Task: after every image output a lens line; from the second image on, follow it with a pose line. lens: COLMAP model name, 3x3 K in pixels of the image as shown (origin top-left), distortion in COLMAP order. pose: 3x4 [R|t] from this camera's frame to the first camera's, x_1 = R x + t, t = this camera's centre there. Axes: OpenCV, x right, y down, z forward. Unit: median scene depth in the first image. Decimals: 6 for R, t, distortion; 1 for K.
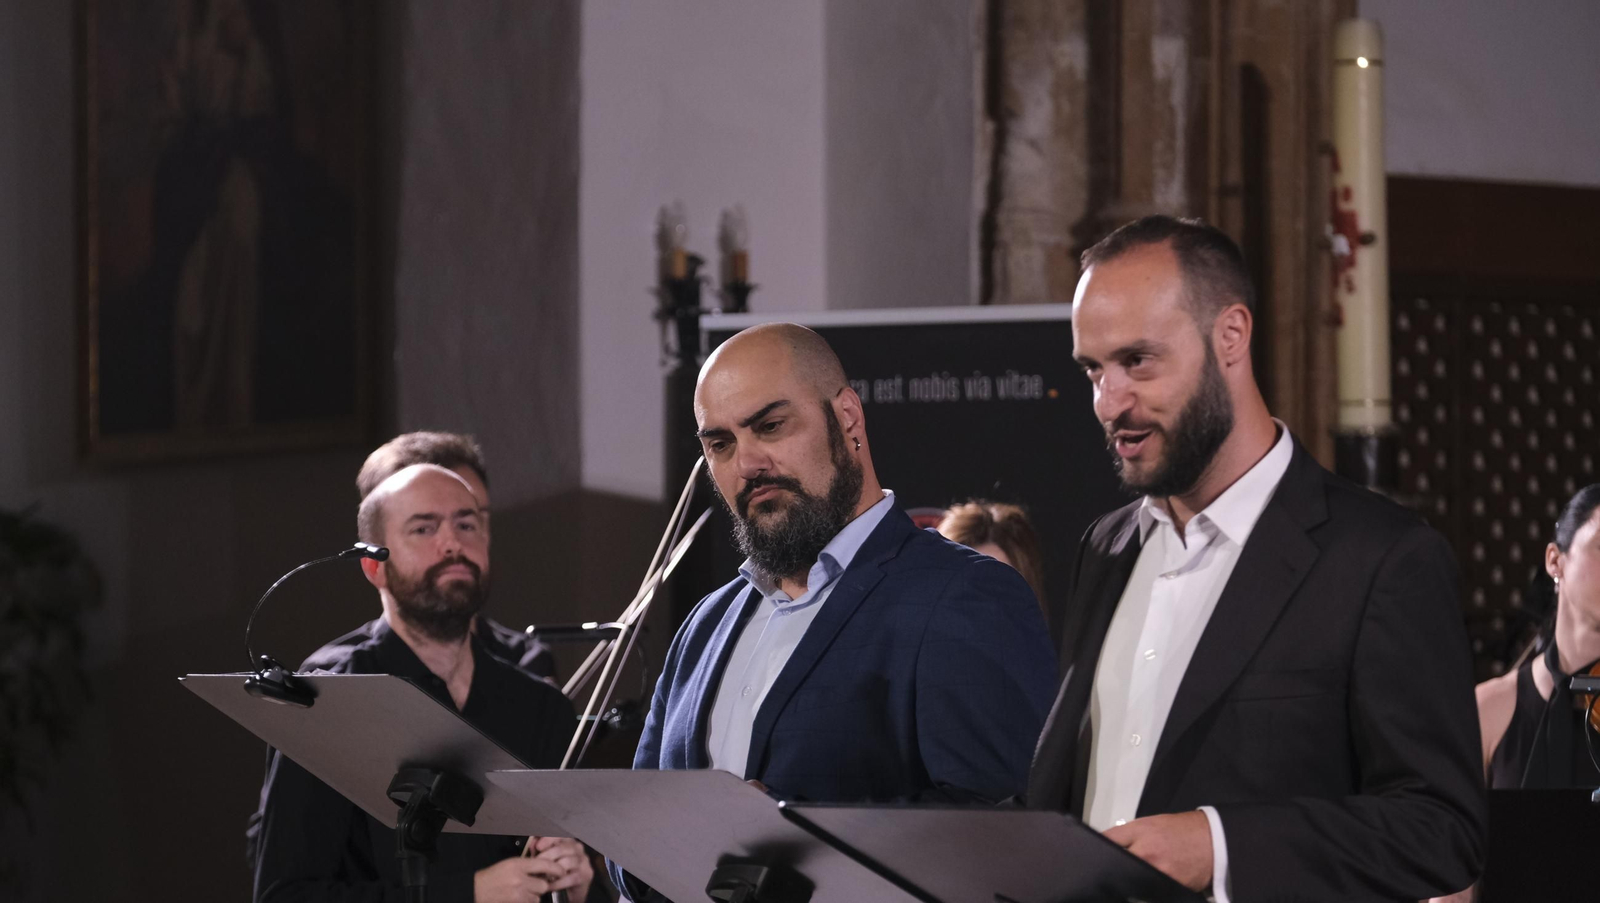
lens RADIAL K [[7008.7, 0, 952.0], [0, 7008.7, 362.4], [0, 0, 1]] dist [-0.104586, 0.000000]
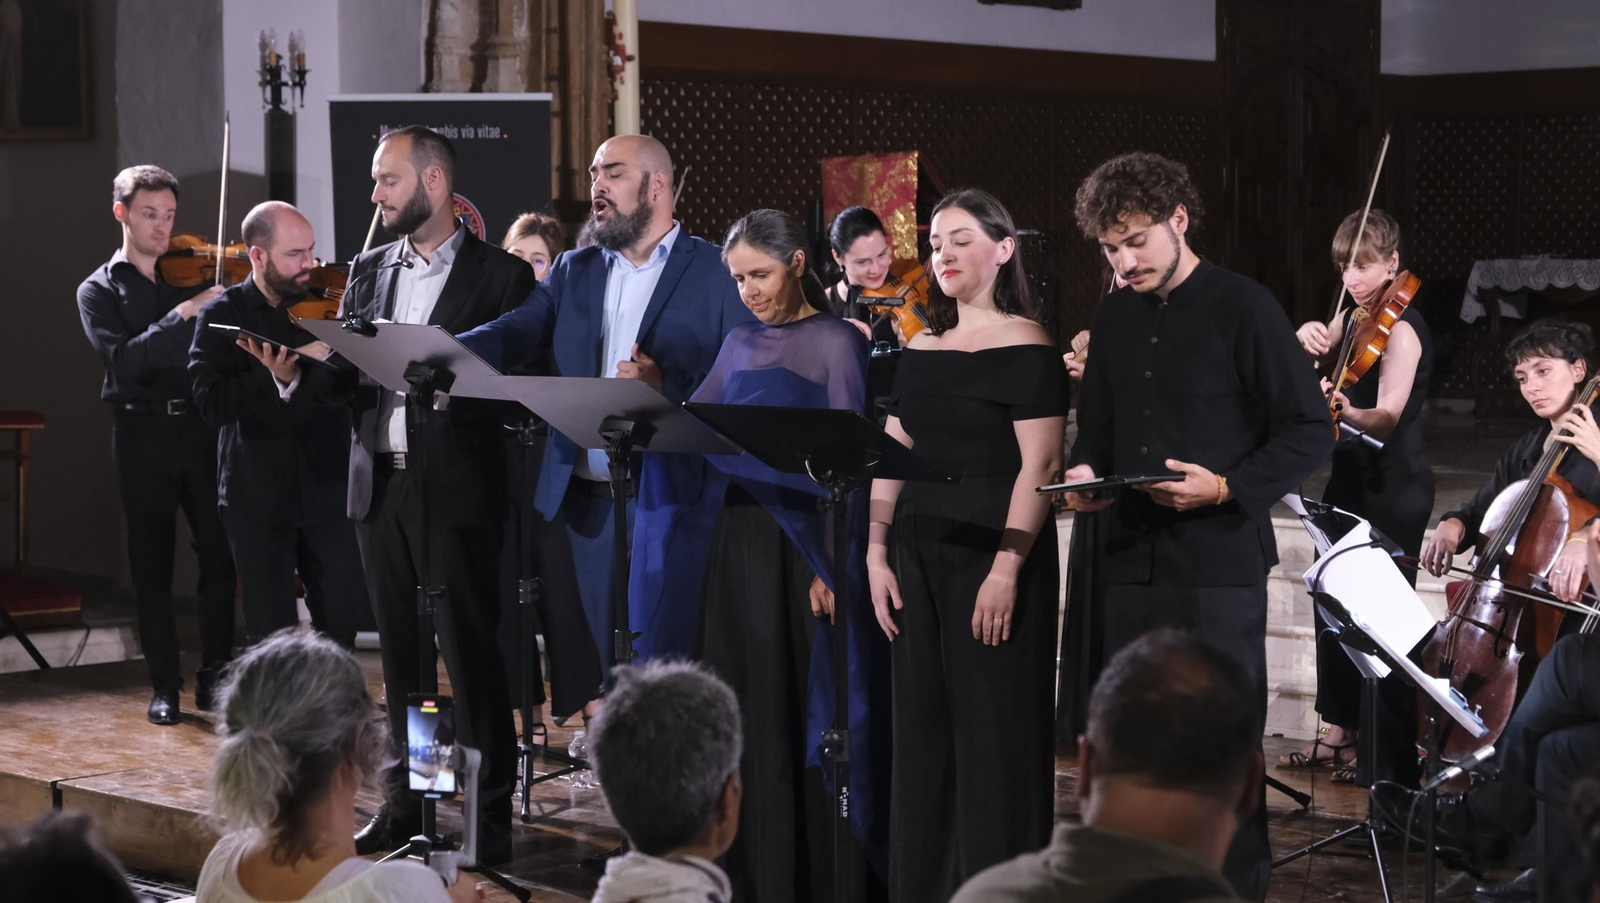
lens RADIAL K [[3283.2, 0, 839.3], [0, 3283.2, 473.8], [0, 0, 1]] dist [0.069992, 0.000000]
pose [[0.974765, -0.010808, 0.222970, -0.095140], [-0.018159, 0.991678, 0.127453, -0.019774], [-0.222492, -0.128285, 0.966458, 0.019569]]
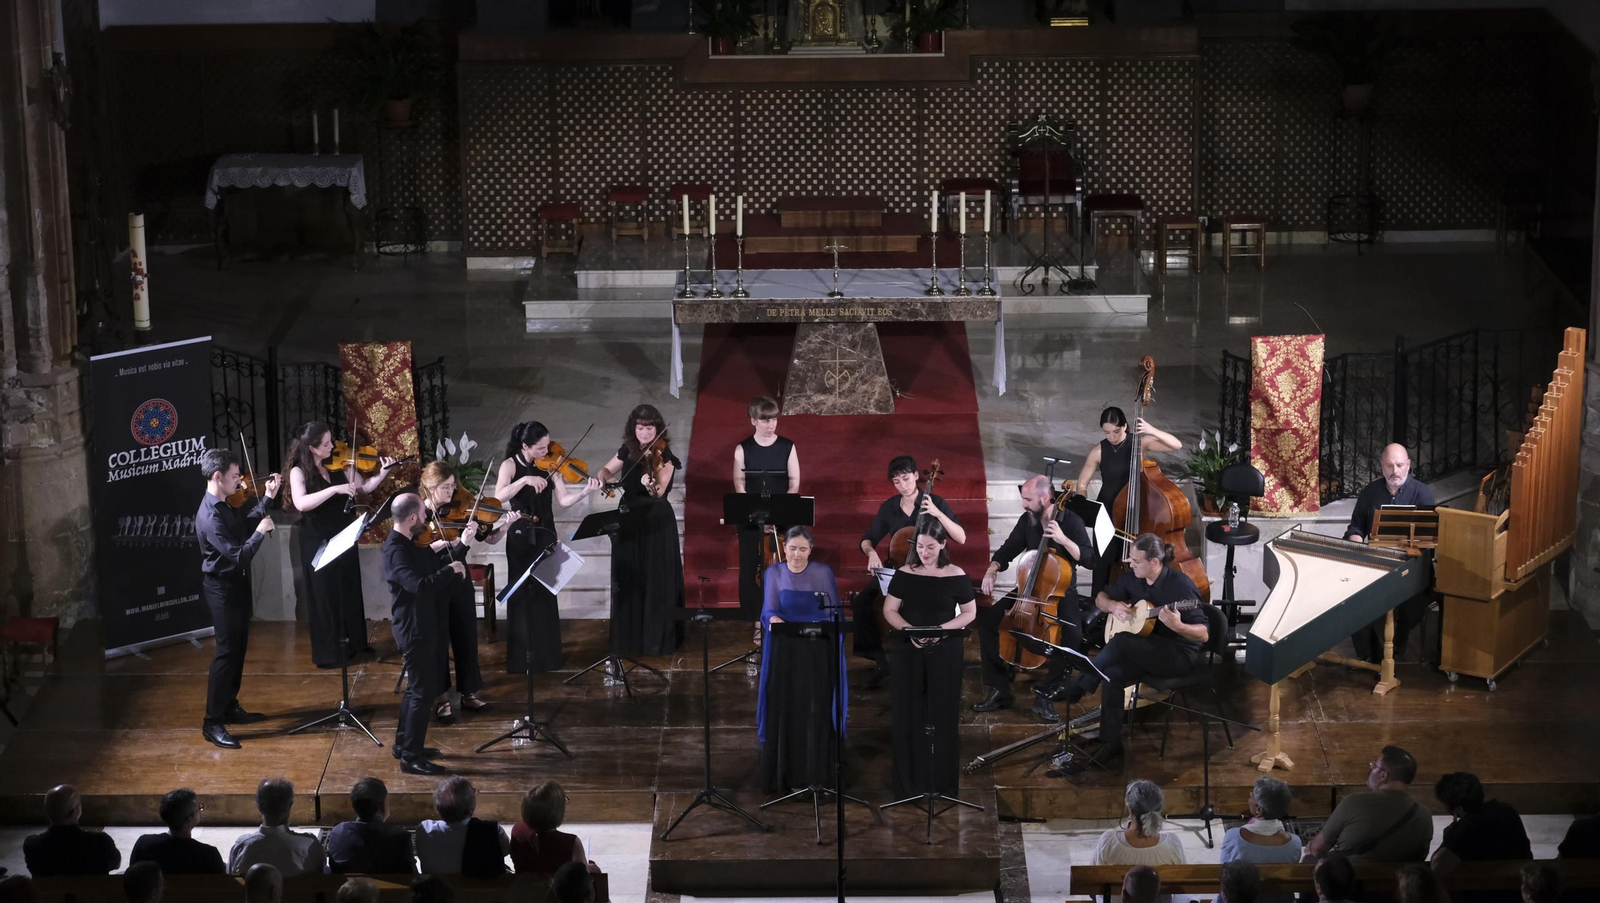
lens RADIAL K [[3892.8, 0, 800.4], [0, 3892.8, 457.0], [0, 0, 1]] dist [0.049465, 0.000000]
pose [[0.555464, -0.241089, 0.795824, -1.274427], [-0.038964, 0.948450, 0.314521, -0.532858], [-0.830627, -0.205714, 0.517436, -0.293954]]
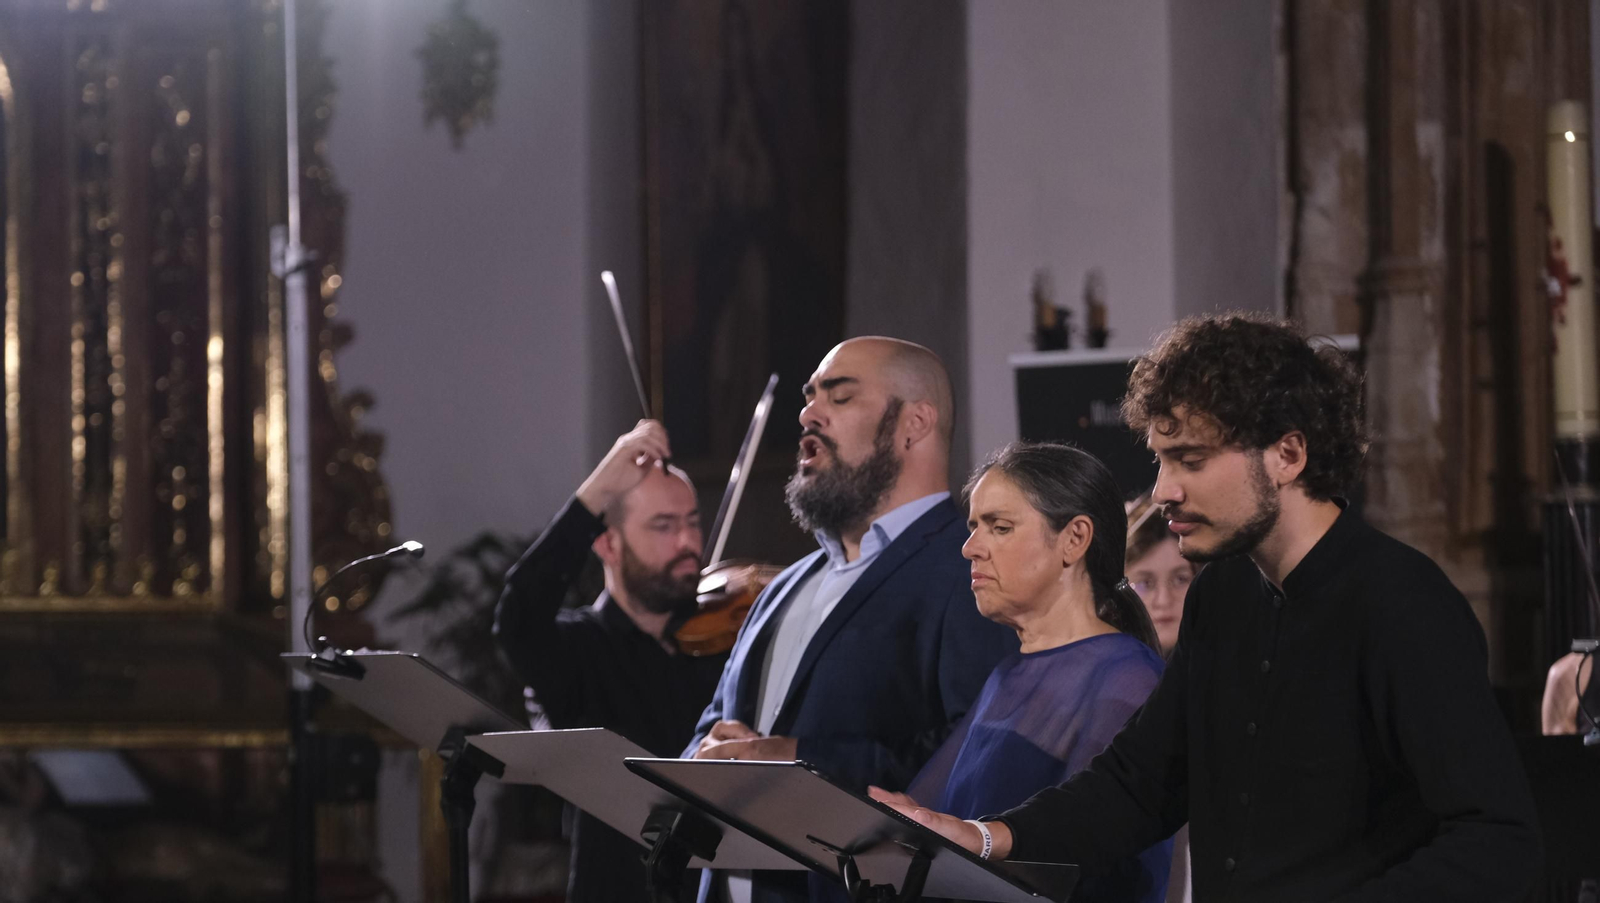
lens RADIAL K [[5254.8, 0, 811.2], [0, 5254.8, 456.7], [0, 0, 1]] dist [0.001746, 0.000000]
pose [[0.987372, -0.018348, -0.157352, 0.067563], [0.019841, 0.999772, 0.007924, 0.002969], [0.157171, -0.010946, 0.987511, 0.068356]]
